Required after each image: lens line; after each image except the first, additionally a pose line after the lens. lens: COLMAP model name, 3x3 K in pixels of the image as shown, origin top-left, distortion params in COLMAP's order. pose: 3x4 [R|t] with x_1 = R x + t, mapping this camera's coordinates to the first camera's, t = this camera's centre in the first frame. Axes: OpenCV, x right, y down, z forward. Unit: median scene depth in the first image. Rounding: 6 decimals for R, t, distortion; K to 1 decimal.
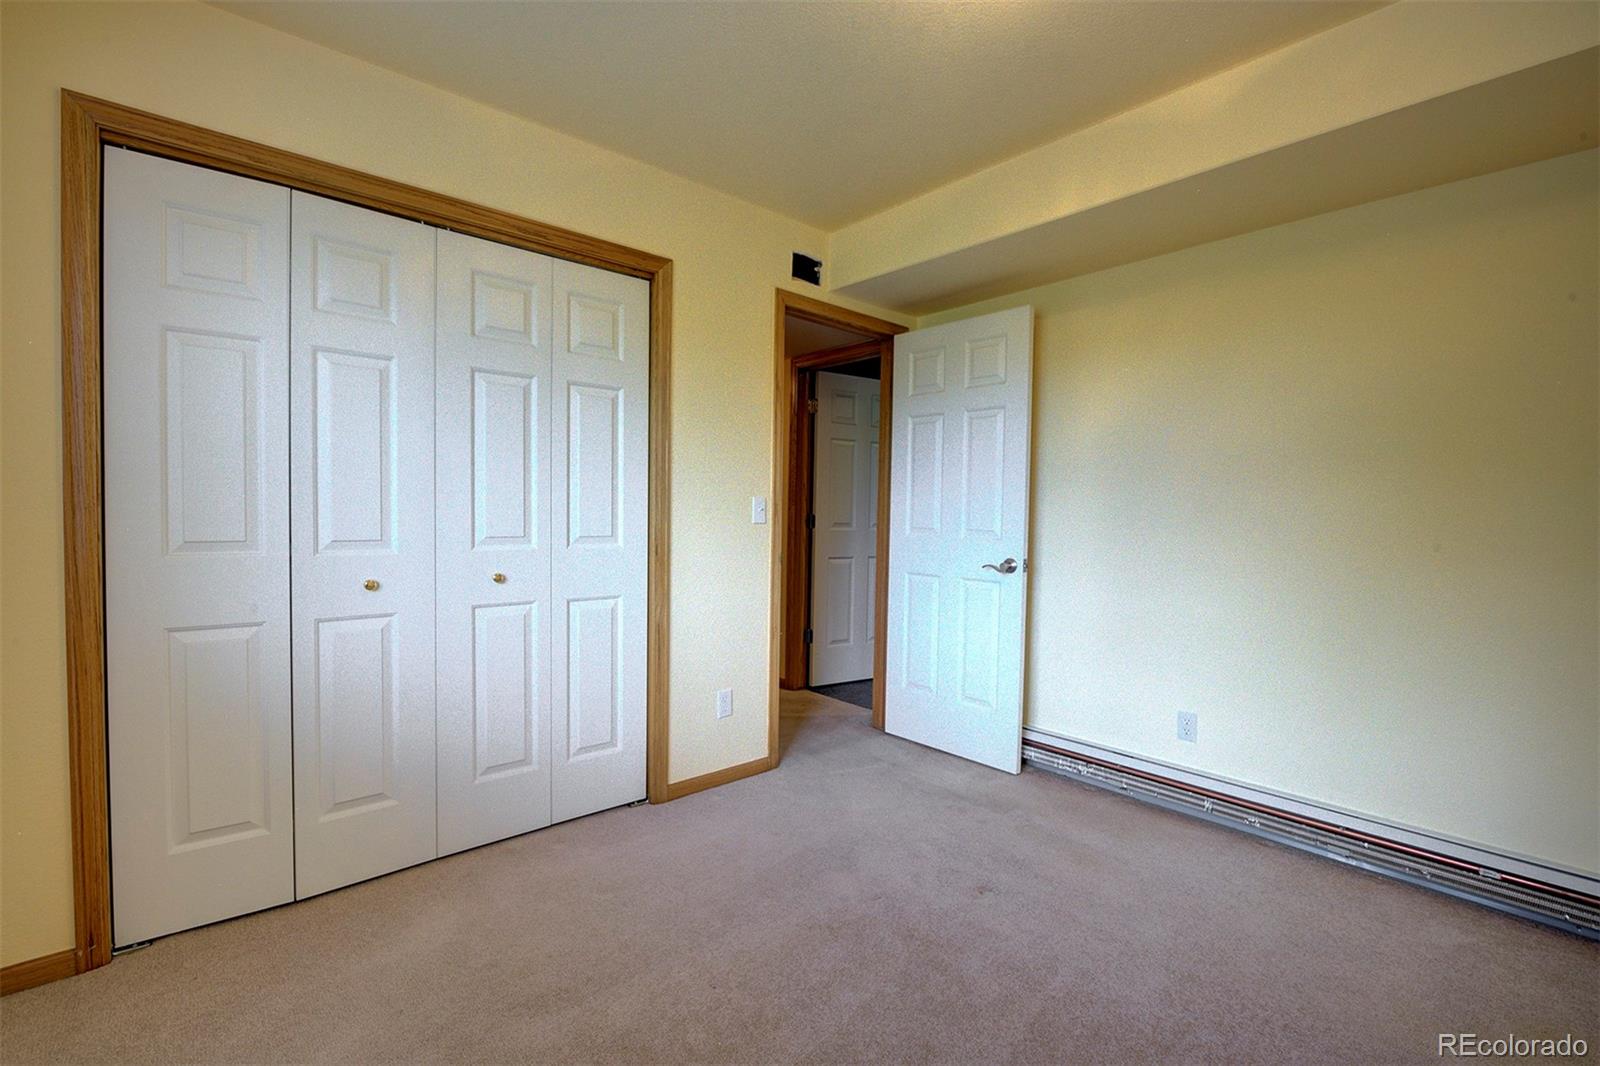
lens RADIAL K [[702.1, 0, 800.0], [0, 702.1, 533.0], [0, 0, 1]] dist [-0.015087, 0.000366]
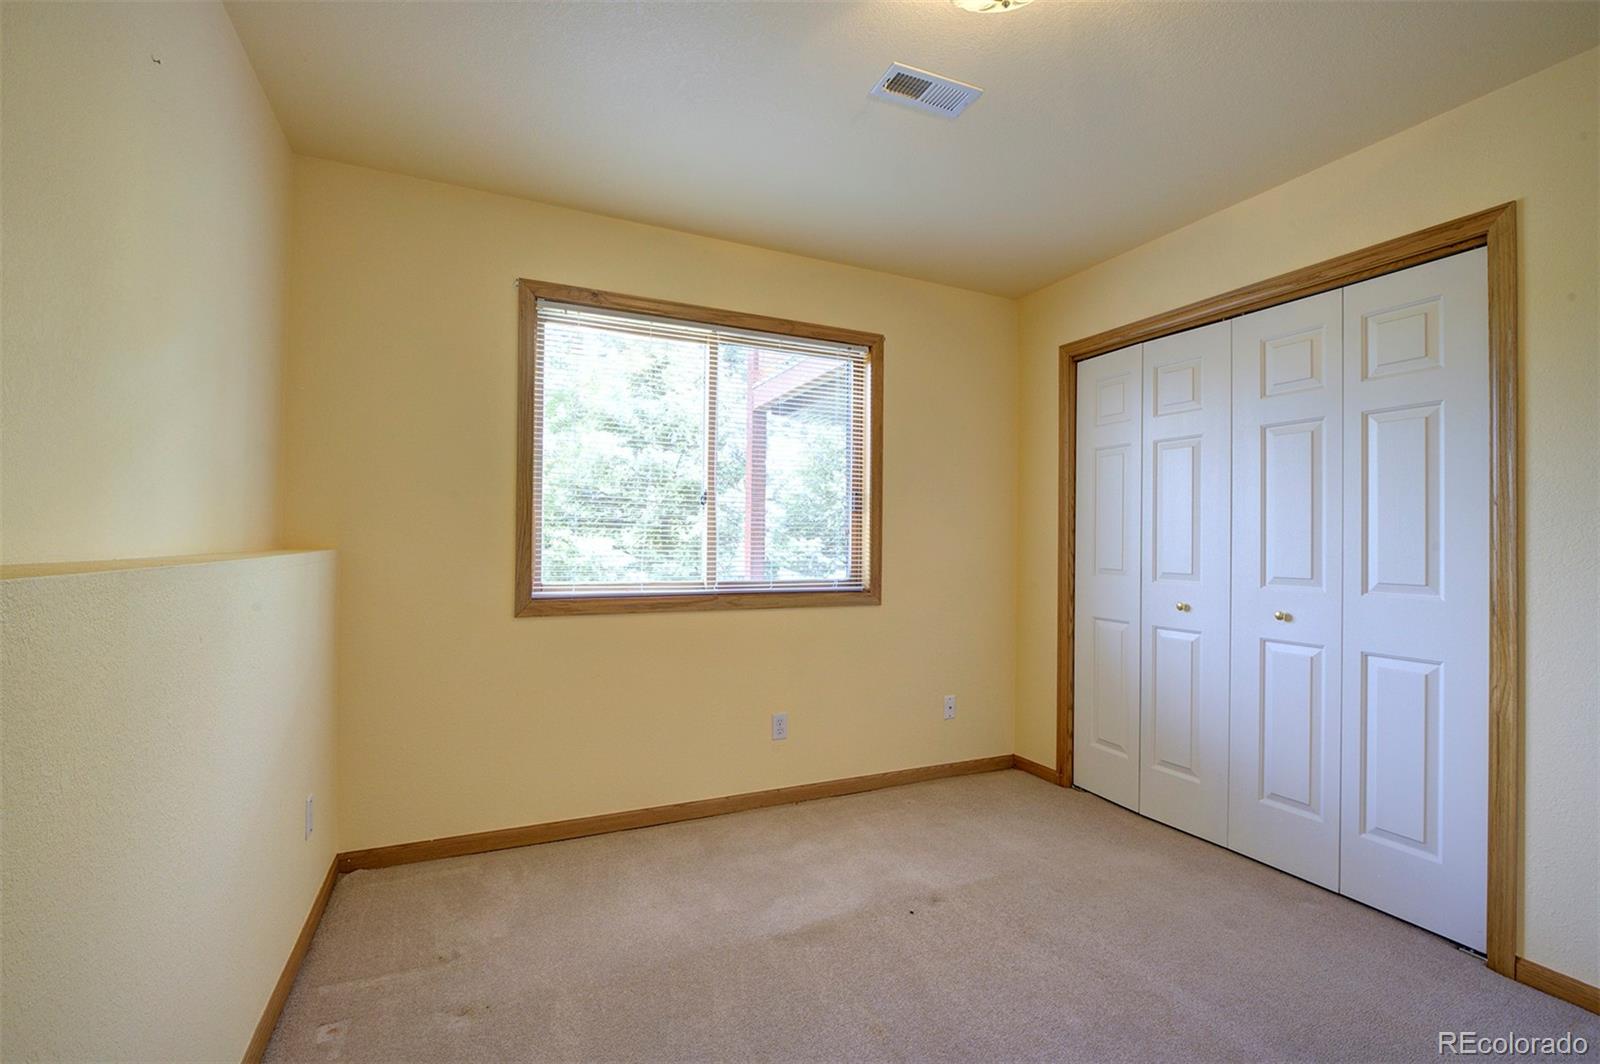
lens RADIAL K [[702.1, 0, 800.0], [0, 702.1, 532.0], [0, 0, 1]] dist [-0.015087, 0.000366]
pose [[-0.288688, -0.027670, -0.957023, 0.769496], [-0.044665, 0.998883, -0.015407, -0.013795], [0.956381, 0.038298, -0.289602, 0.589594]]
